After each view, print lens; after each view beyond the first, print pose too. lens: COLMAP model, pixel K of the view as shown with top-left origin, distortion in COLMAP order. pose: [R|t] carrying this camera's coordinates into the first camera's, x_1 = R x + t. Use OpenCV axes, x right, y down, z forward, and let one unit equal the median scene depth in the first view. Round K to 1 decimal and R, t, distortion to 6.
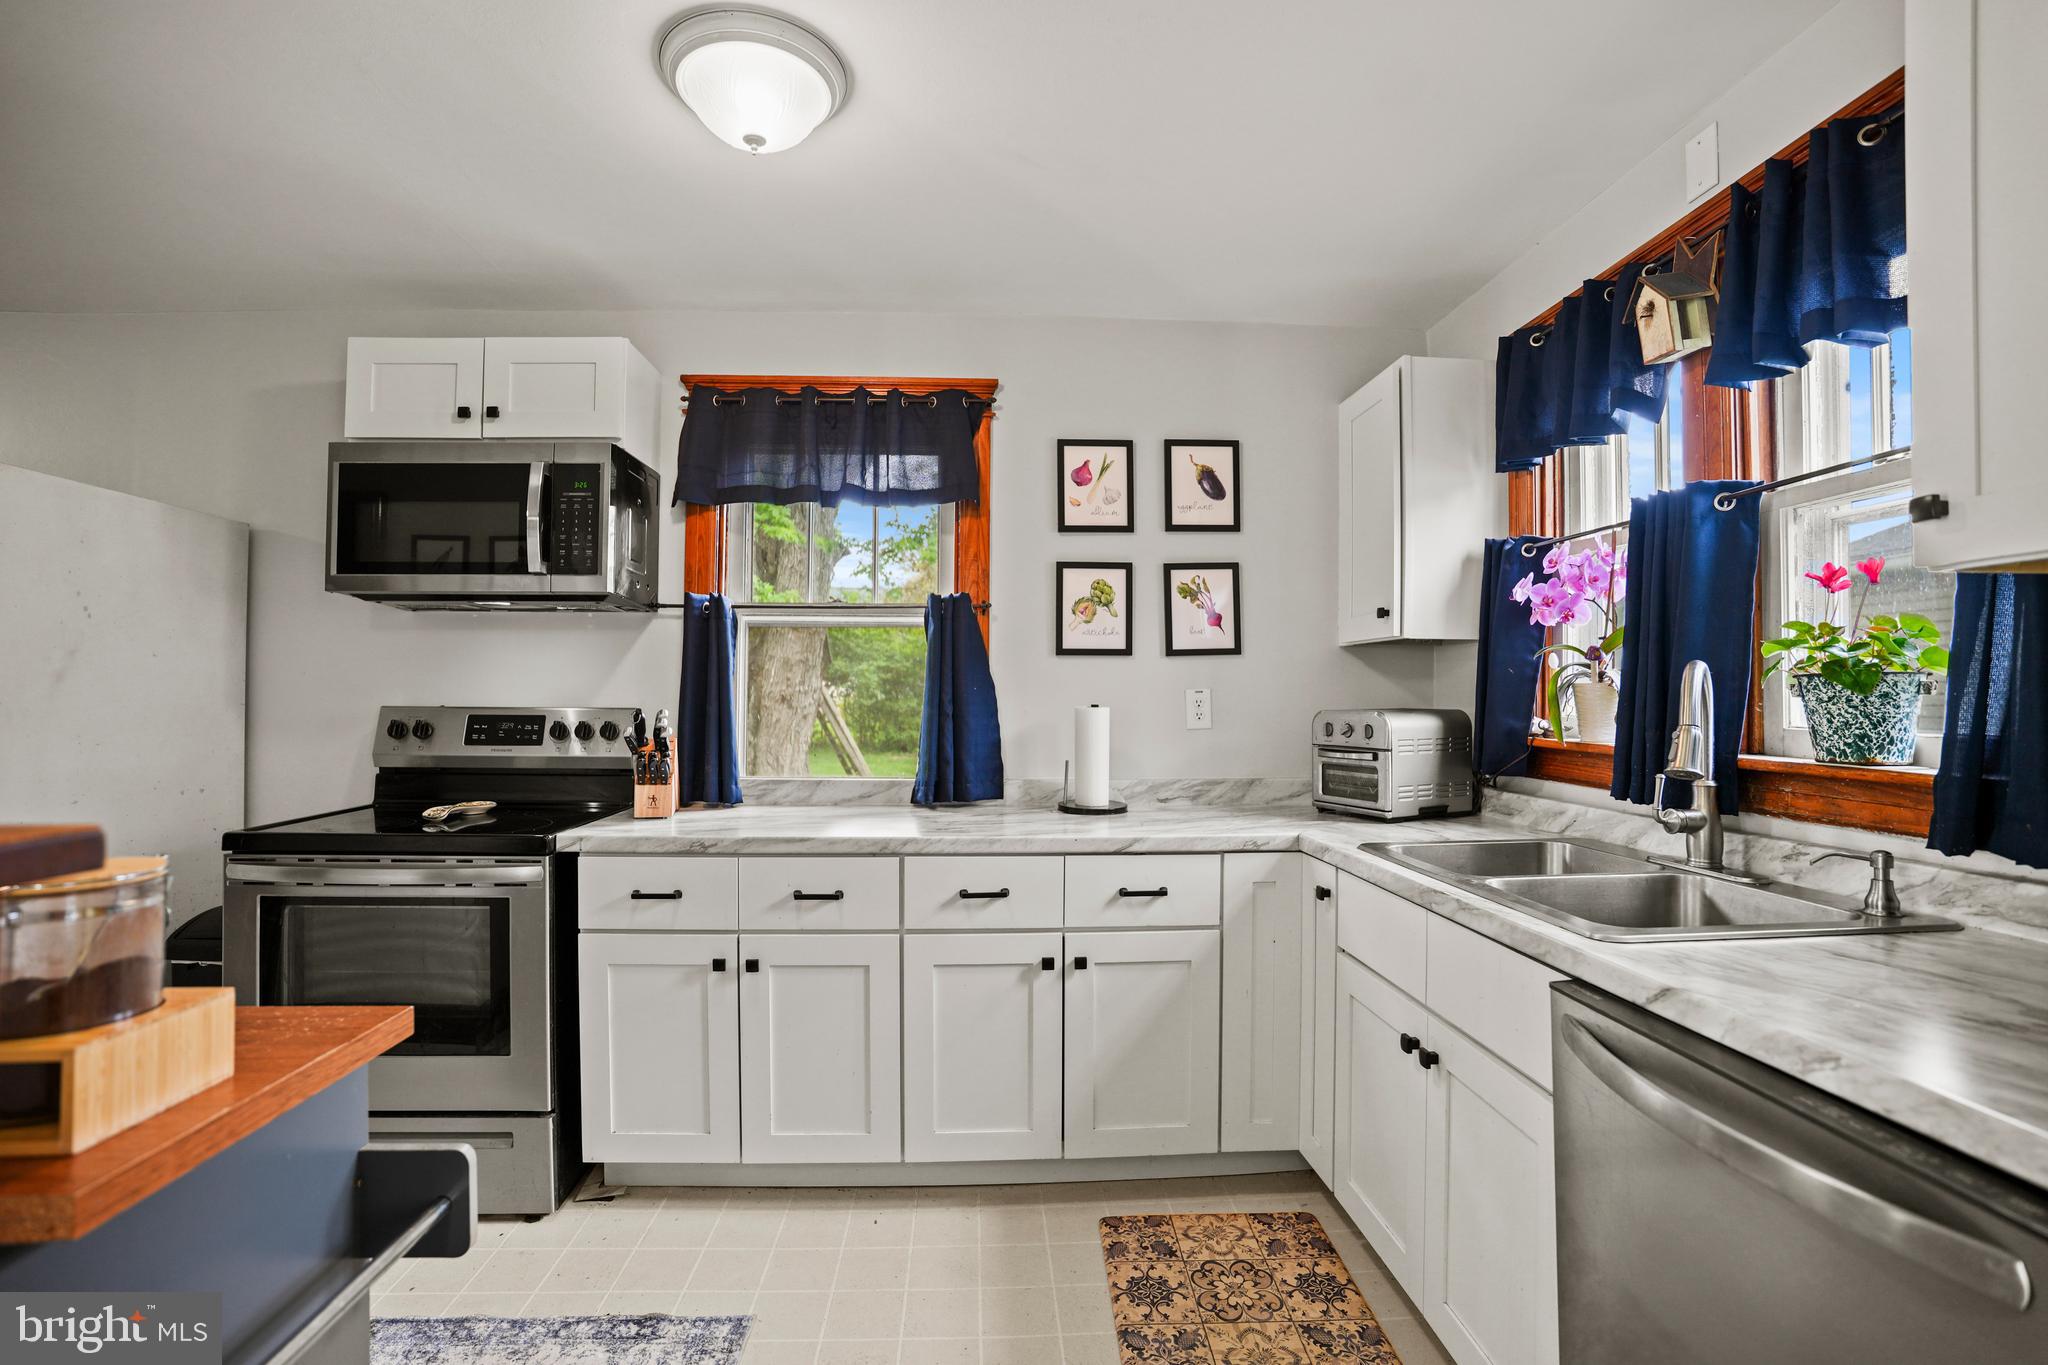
lens RADIAL K [[913.7, 0, 1016.0], [0, 913.7, 689.8], [0, 0, 1]] dist [-0.053721, 0.000081]
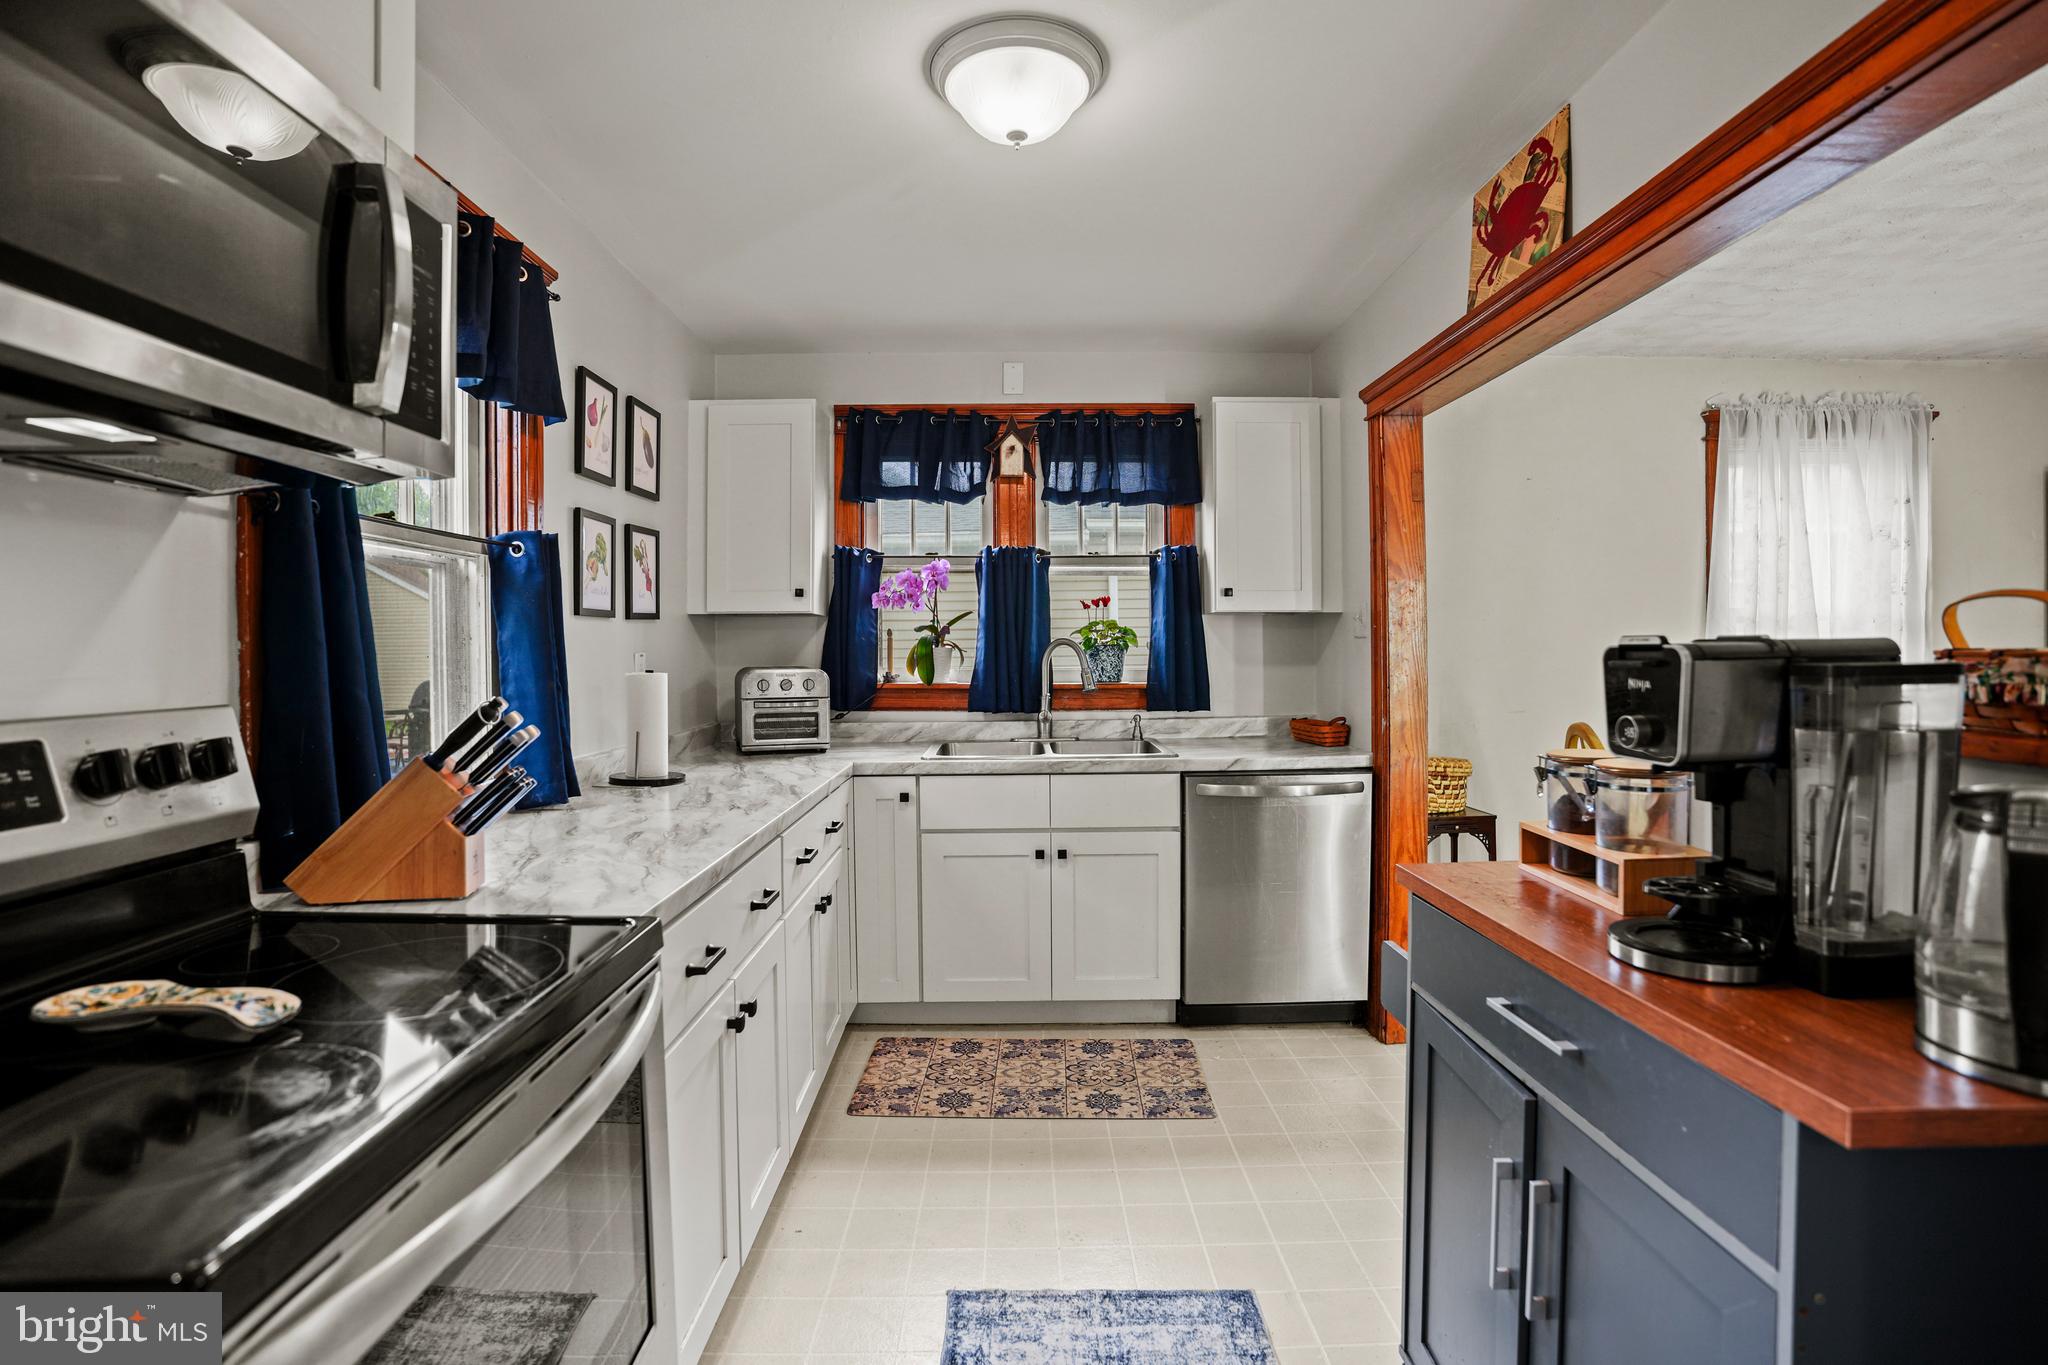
lens RADIAL K [[957.3, 0, 1018.0], [0, 957.3, 666.1], [0, 0, 1]] dist [-0.056584, 0.000064]
pose [[0.052372, -0.023391, 0.998354, -0.962124], [0.000314, 0.999726, 0.023407, -0.012440], [-0.998628, -0.000912, 0.052365, 0.632545]]
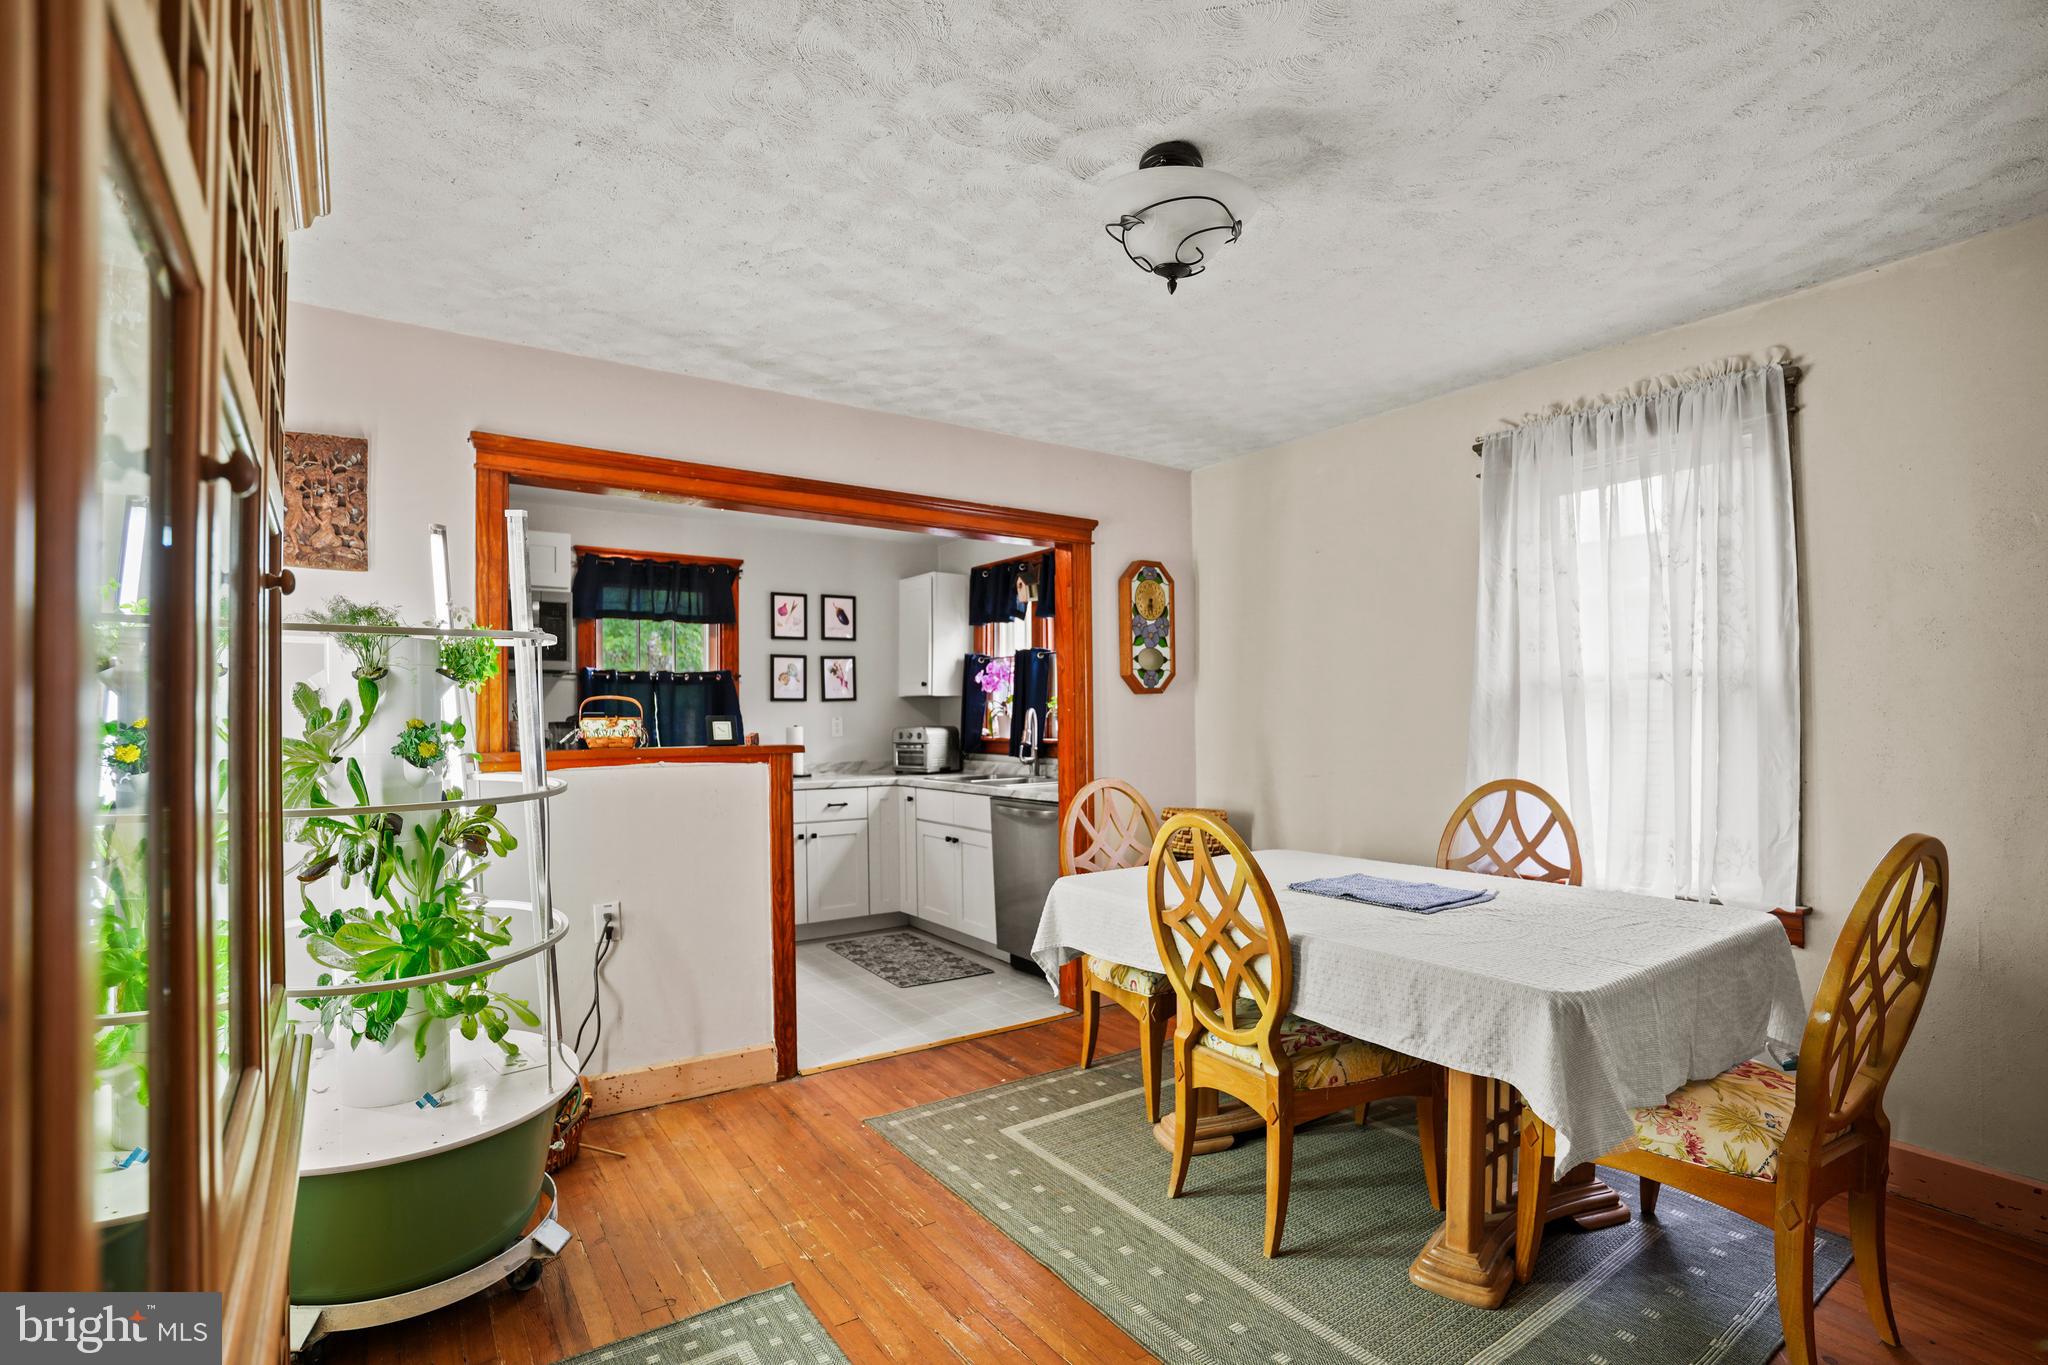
lens RADIAL K [[961.3, 0, 973.0], [0, 961.3, 728.2], [0, 0, 1]] dist [-0.014706, 0.001288]
pose [[0.869932, -0.013545, 0.492985, -0.702891], [0.004893, 0.999811, 0.018837, -0.019163], [-0.493147, -0.013975, 0.869834, -1.204288]]
